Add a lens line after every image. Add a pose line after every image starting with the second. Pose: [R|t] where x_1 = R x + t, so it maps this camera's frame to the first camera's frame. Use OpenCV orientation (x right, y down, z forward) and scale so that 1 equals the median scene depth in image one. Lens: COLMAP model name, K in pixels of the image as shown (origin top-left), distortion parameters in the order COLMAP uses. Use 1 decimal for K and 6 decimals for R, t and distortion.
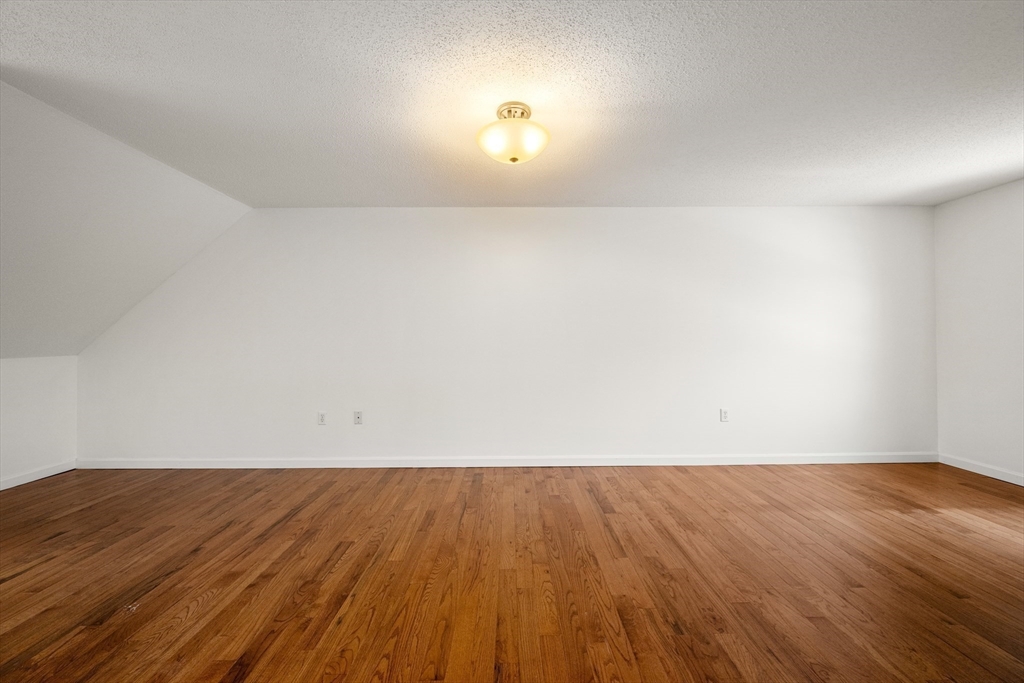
lens RADIAL K [[403.9, 0, 513.3], [0, 403.9, 342.9], [0, 0, 1]] dist [-0.000632, -0.000002]
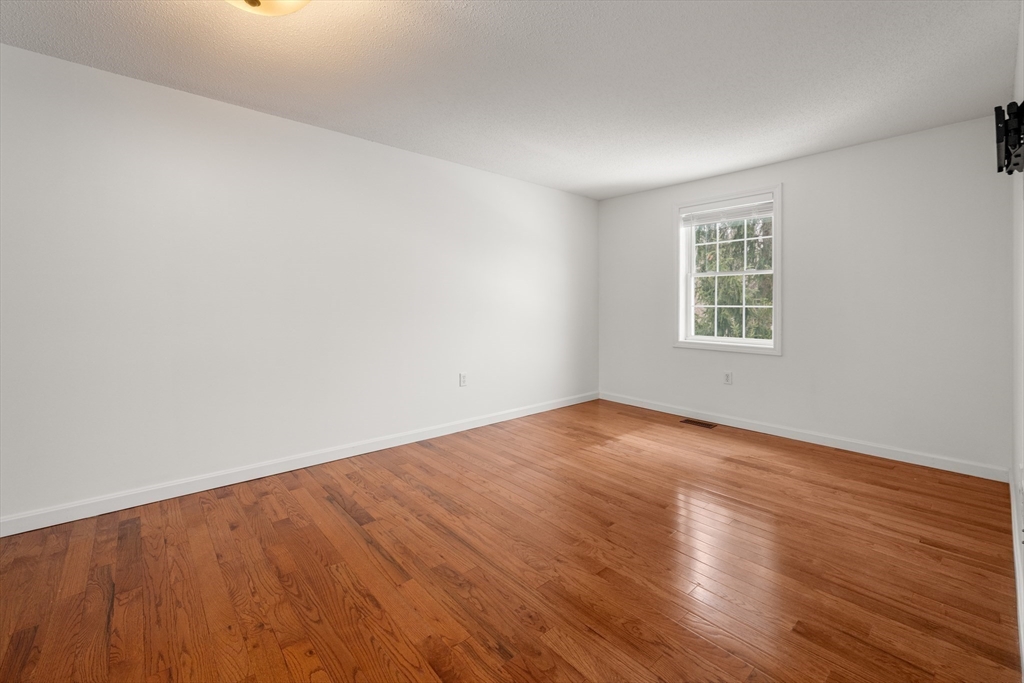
lens RADIAL K [[426.4, 0, 505.9], [0, 426.4, 339.8], [0, 0, 1]] dist [-0.002343, 0.000042]
pose [[0.761420, -0.044867, 0.646704, -0.075364], [-0.007347, 0.996941, 0.077815, 0.004123], [-0.648217, -0.064002, 0.758761, 0.234080]]
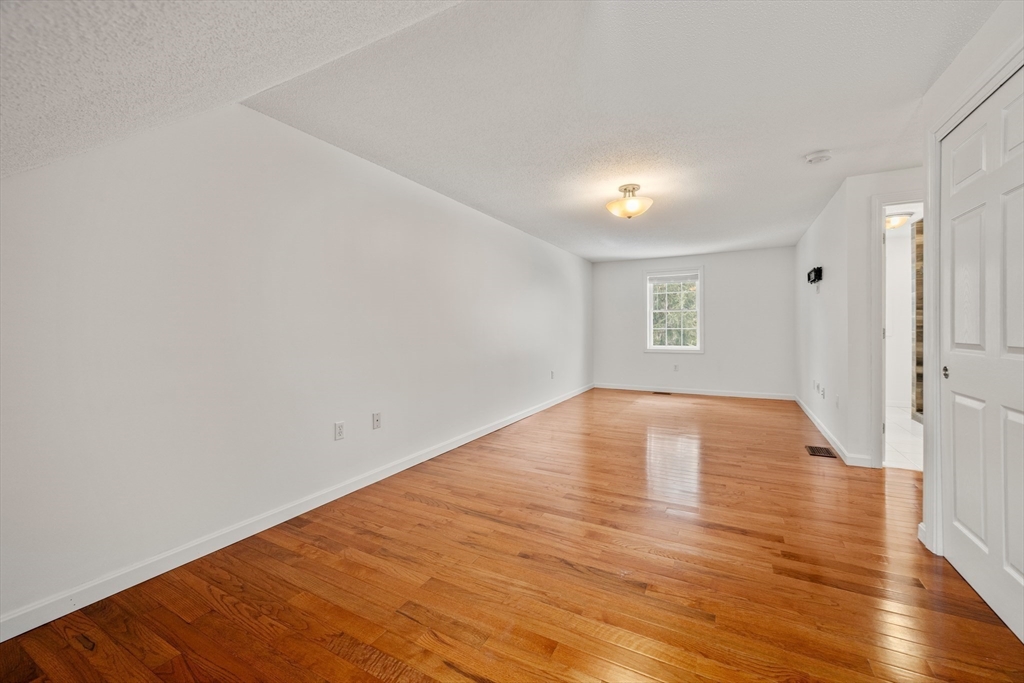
lens RADIAL K [[403.9, 0, 516.4], [0, 403.9, 342.2], [0, 0, 1]] dist [-0.000632, -0.000002]
pose [[0.483162, -0.029030, 0.875049, -1.596844], [0.006351, 0.999540, 0.029653, 0.003428], [-0.875508, -0.008770, 0.483124, 0.585310]]
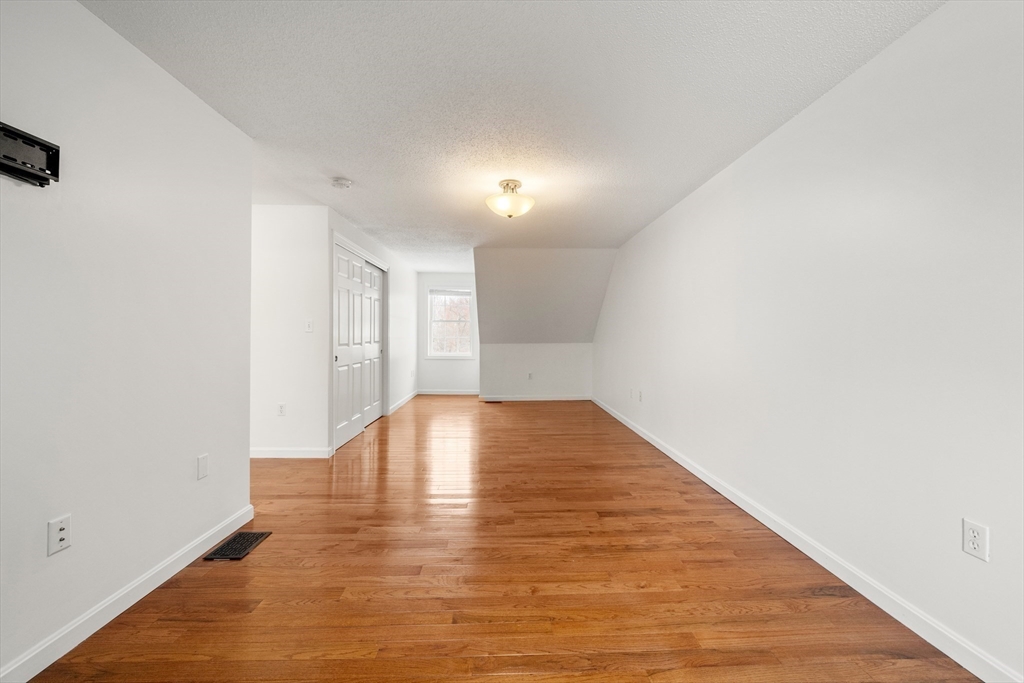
lens RADIAL K [[403.9, 0, 511.9], [0, 403.9, 336.4], [0, 0, 1]] dist [-0.000632, -0.000002]
pose [[0.026893, 0.006457, -0.999617, 1.237610], [-0.007772, 0.999950, 0.006250, -0.011911], [0.999608, 0.007601, 0.026942, 0.784662]]
